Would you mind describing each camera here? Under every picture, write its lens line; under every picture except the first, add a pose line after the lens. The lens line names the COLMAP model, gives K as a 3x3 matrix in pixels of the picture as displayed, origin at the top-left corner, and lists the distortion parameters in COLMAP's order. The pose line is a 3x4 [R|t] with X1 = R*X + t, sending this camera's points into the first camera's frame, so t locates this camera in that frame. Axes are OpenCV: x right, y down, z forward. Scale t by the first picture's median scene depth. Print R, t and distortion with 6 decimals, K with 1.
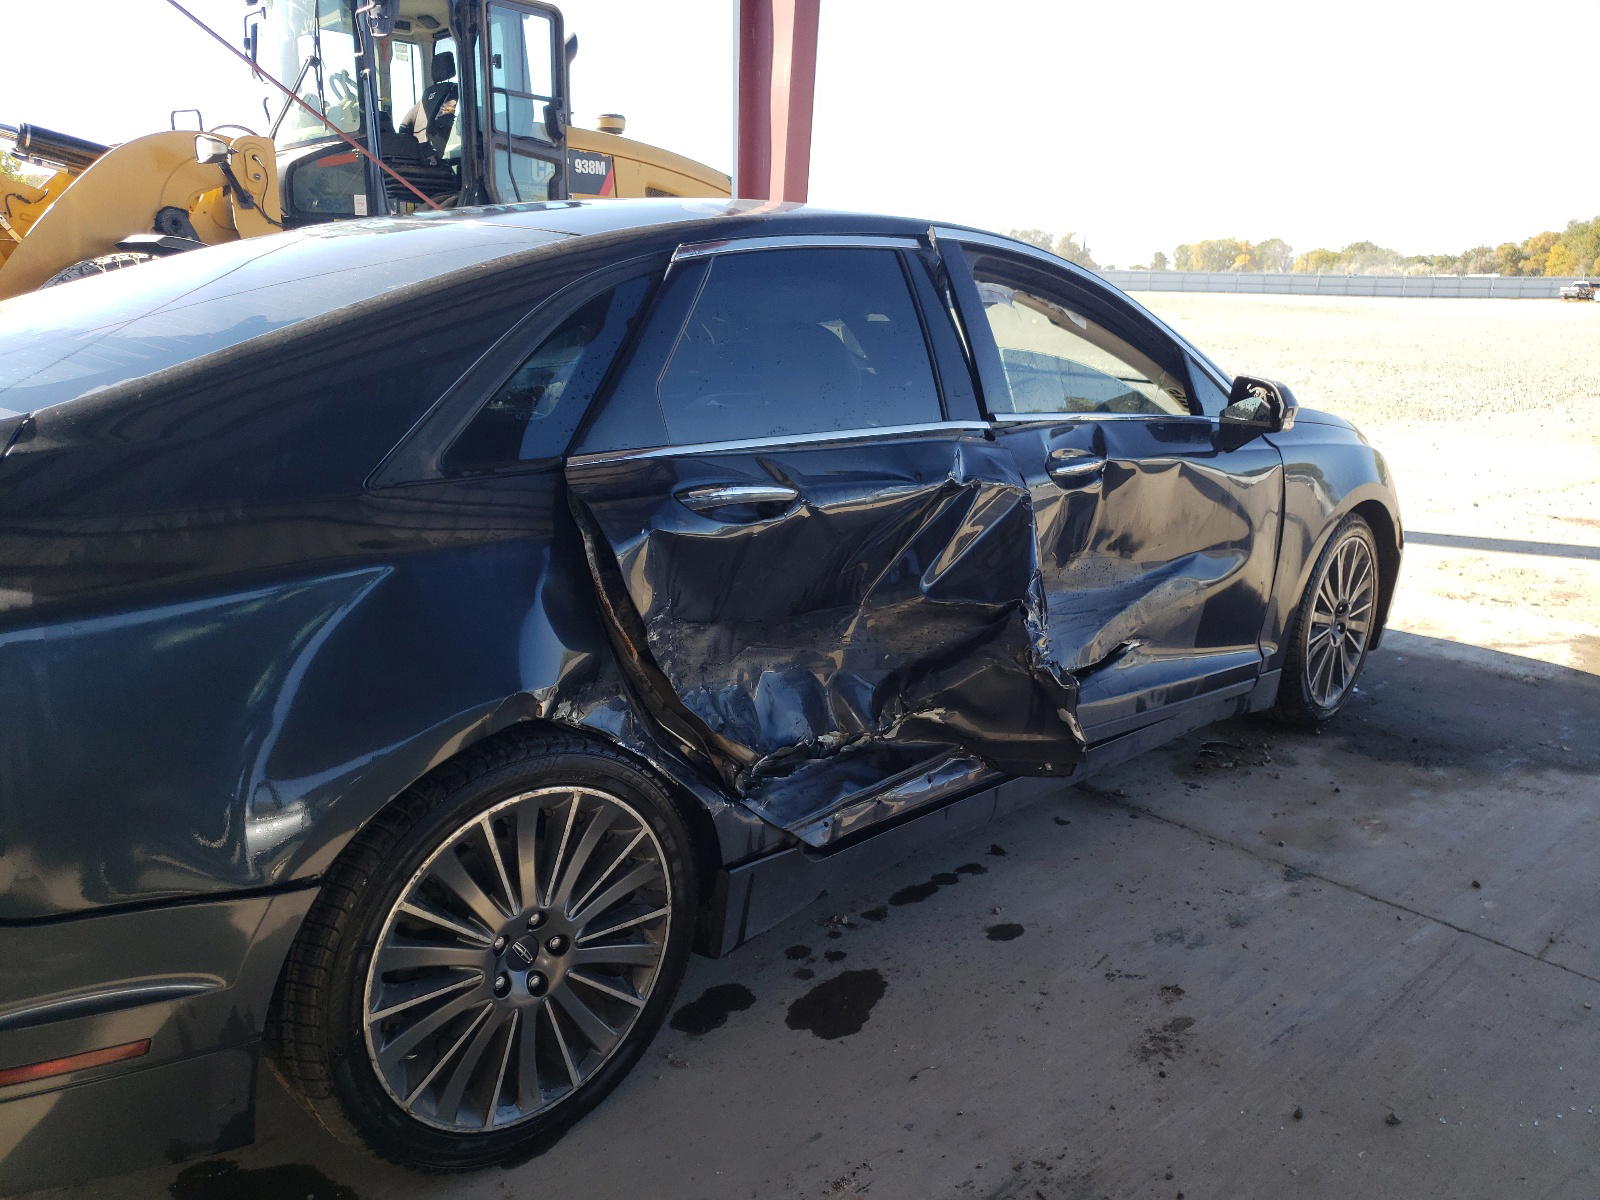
lens RADIAL K [[1198.5, 0, 802.8], [0, 1198.5, 598.8], [0, 0, 1]] dist [0.019687, -0.010772]
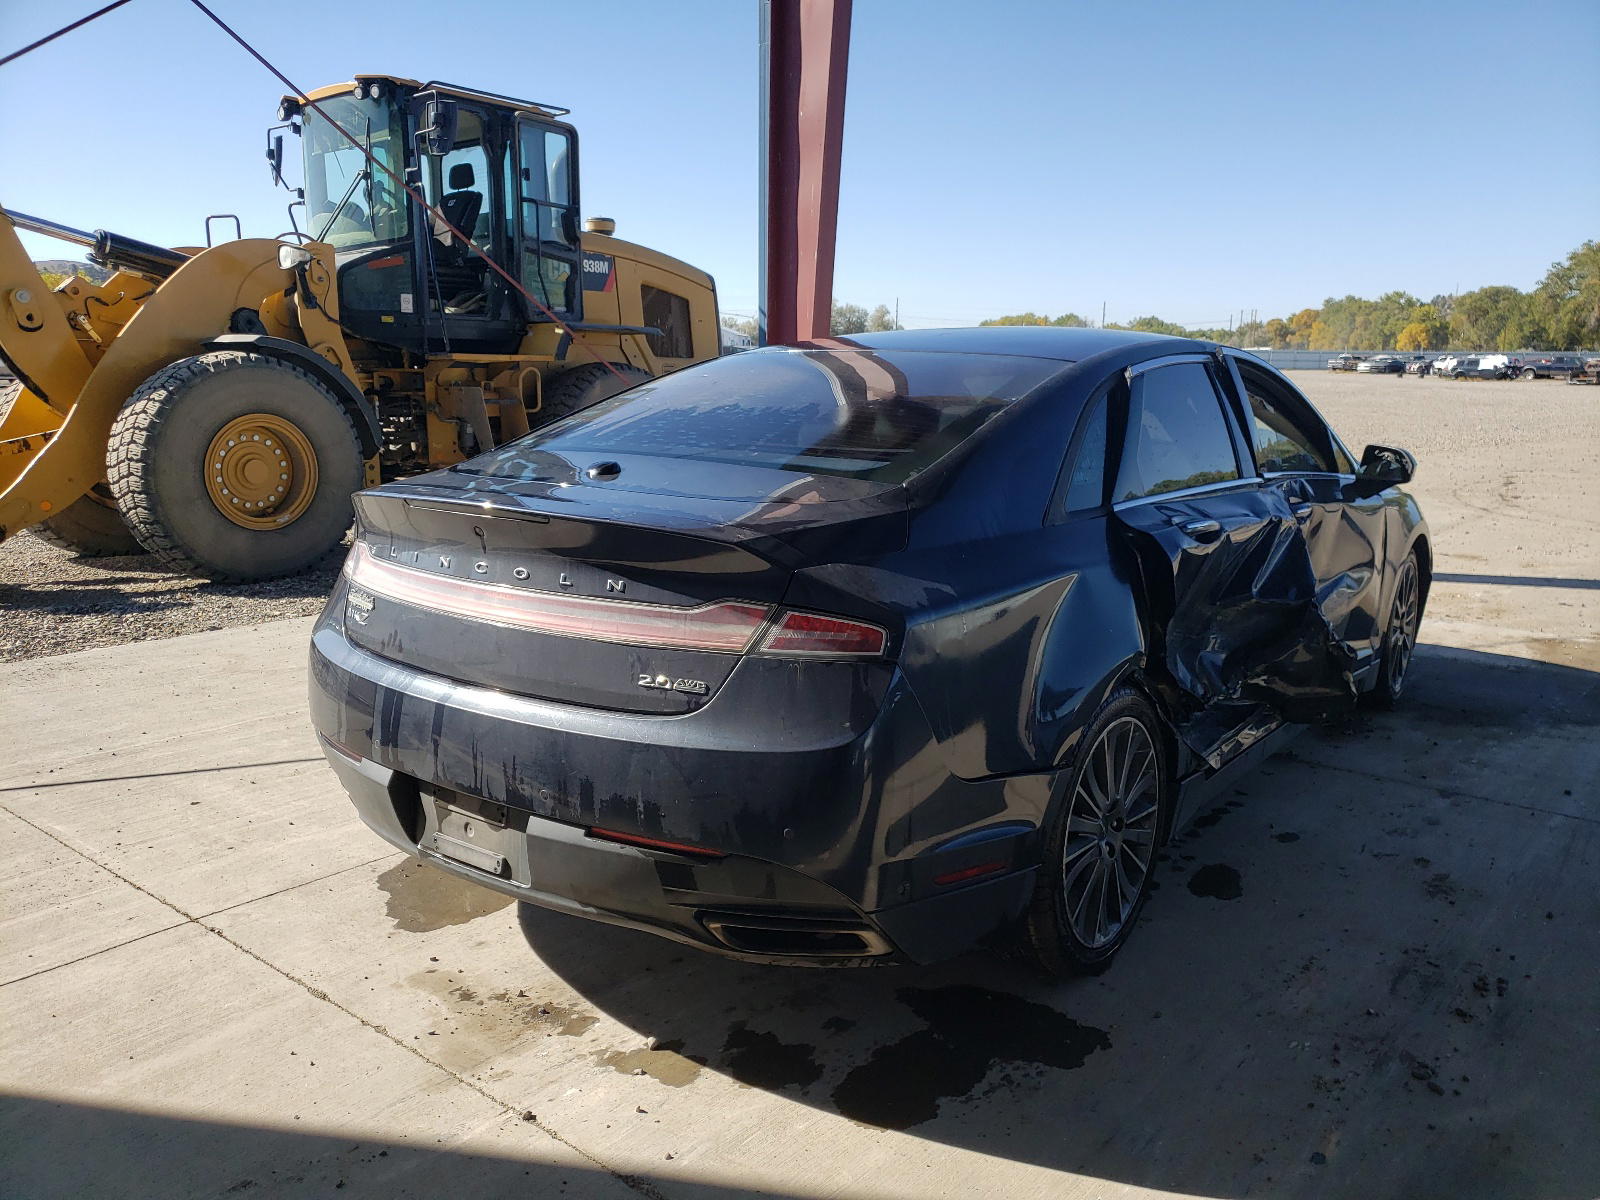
lens RADIAL K [[1204.6, 0, 802.7], [0, 1204.6, 602.4], [0, 0, 1]] dist [-0.004161, 0.020283]
pose [[0.989310, -0.037823, 0.140836, -0.198448], [0.045936, 0.997440, -0.054805, 0.018011], [-0.138402, 0.060688, 0.988515, -0.114250]]
